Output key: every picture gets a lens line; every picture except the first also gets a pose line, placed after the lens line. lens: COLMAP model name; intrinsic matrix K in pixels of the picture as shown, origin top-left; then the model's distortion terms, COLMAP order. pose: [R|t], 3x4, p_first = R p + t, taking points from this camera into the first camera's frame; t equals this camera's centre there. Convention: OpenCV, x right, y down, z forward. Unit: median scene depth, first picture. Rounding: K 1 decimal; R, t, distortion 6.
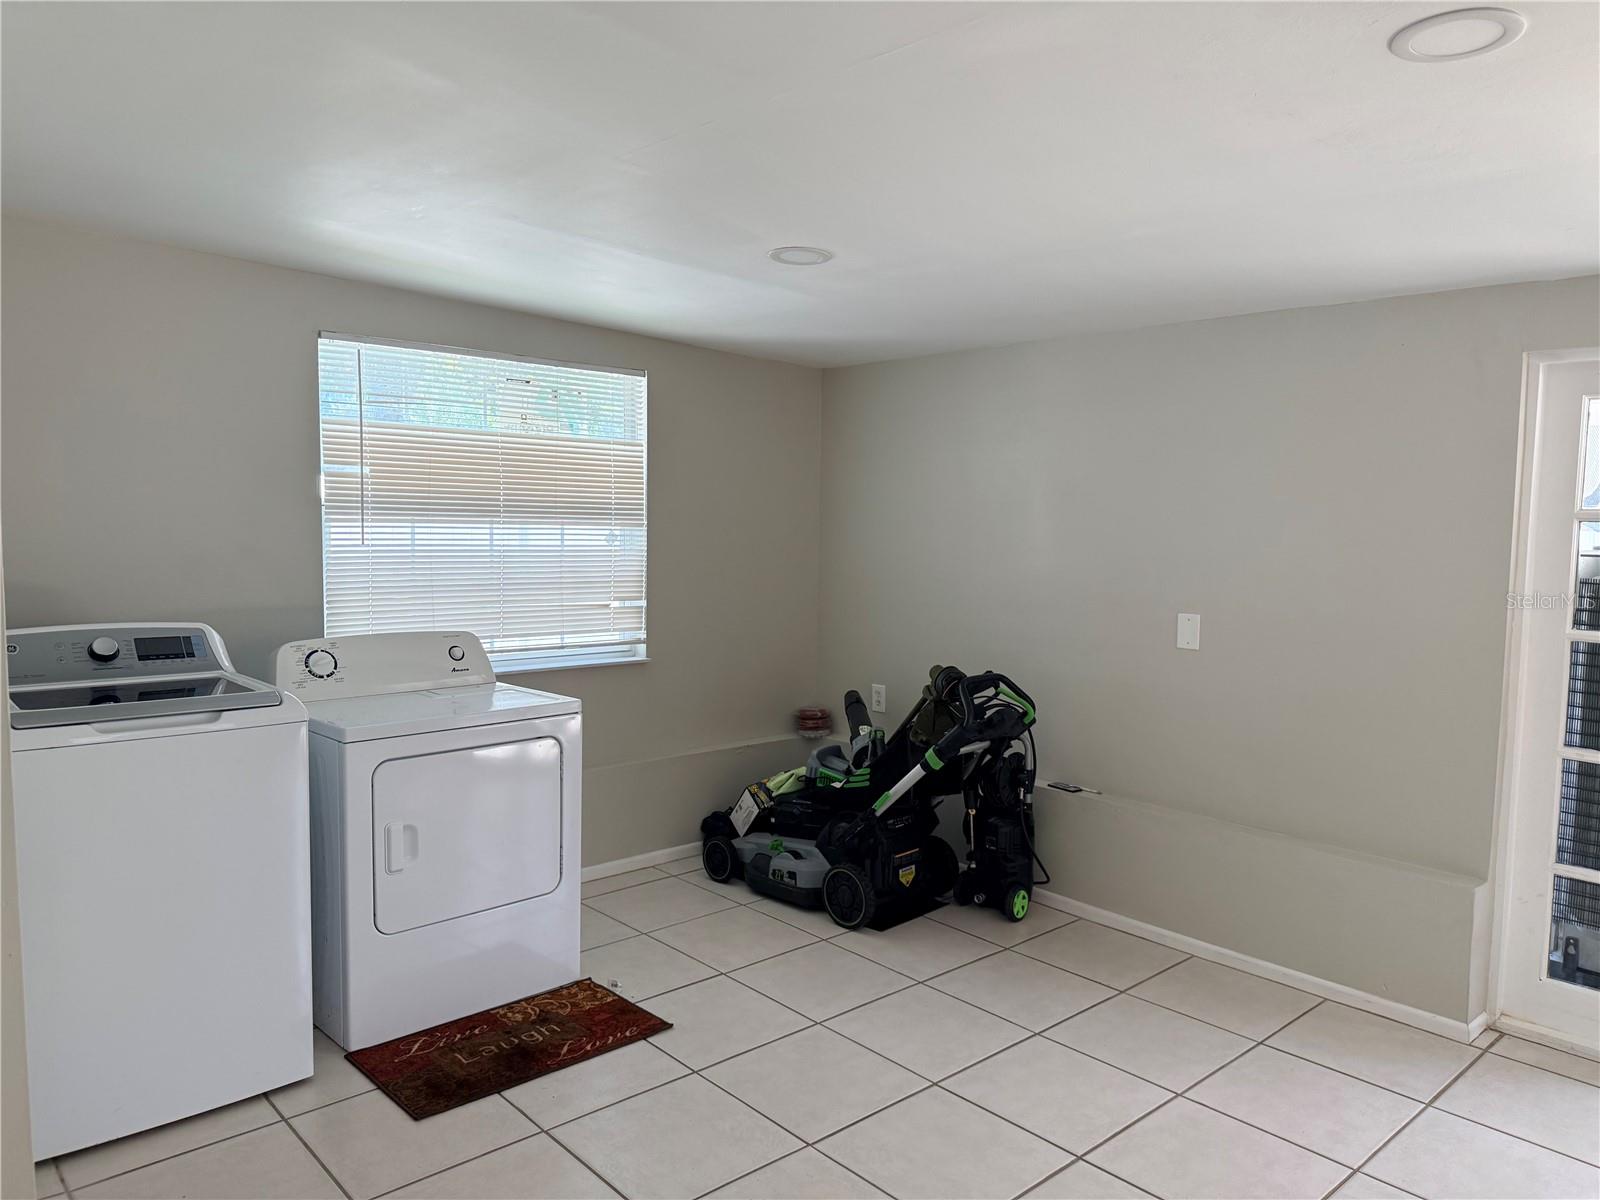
lens RADIAL K [[1097.7, 0, 799.7], [0, 1097.7, 599.6], [0, 0, 1]] dist [0.028610, -0.007998]
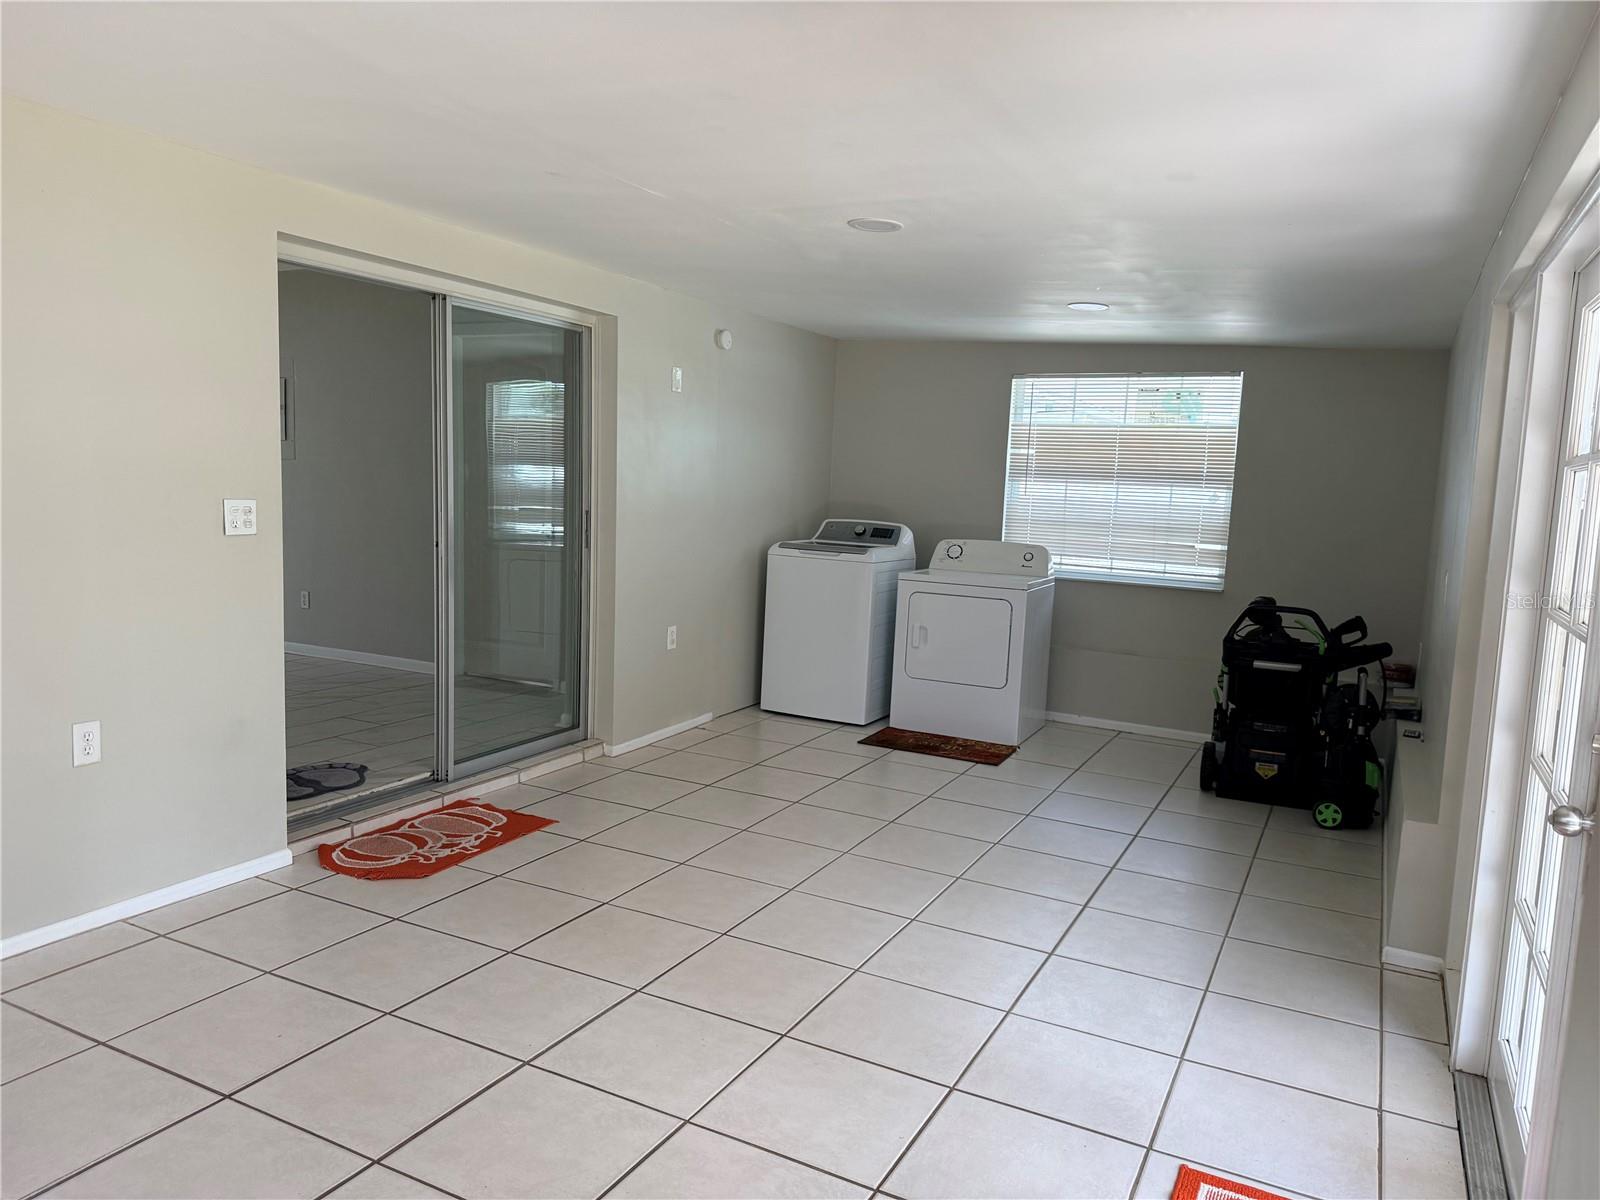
lens RADIAL K [[1097.7, 0, 797.6], [0, 1097.7, 603.6], [0, 0, 1]] dist [0.028610, -0.007998]
pose [[0.338170, 0.104081, -0.935312, 1.058922], [-0.102465, 0.992029, 0.073346, 0.029160], [0.935490, 0.071033, 0.346139, 0.066996]]
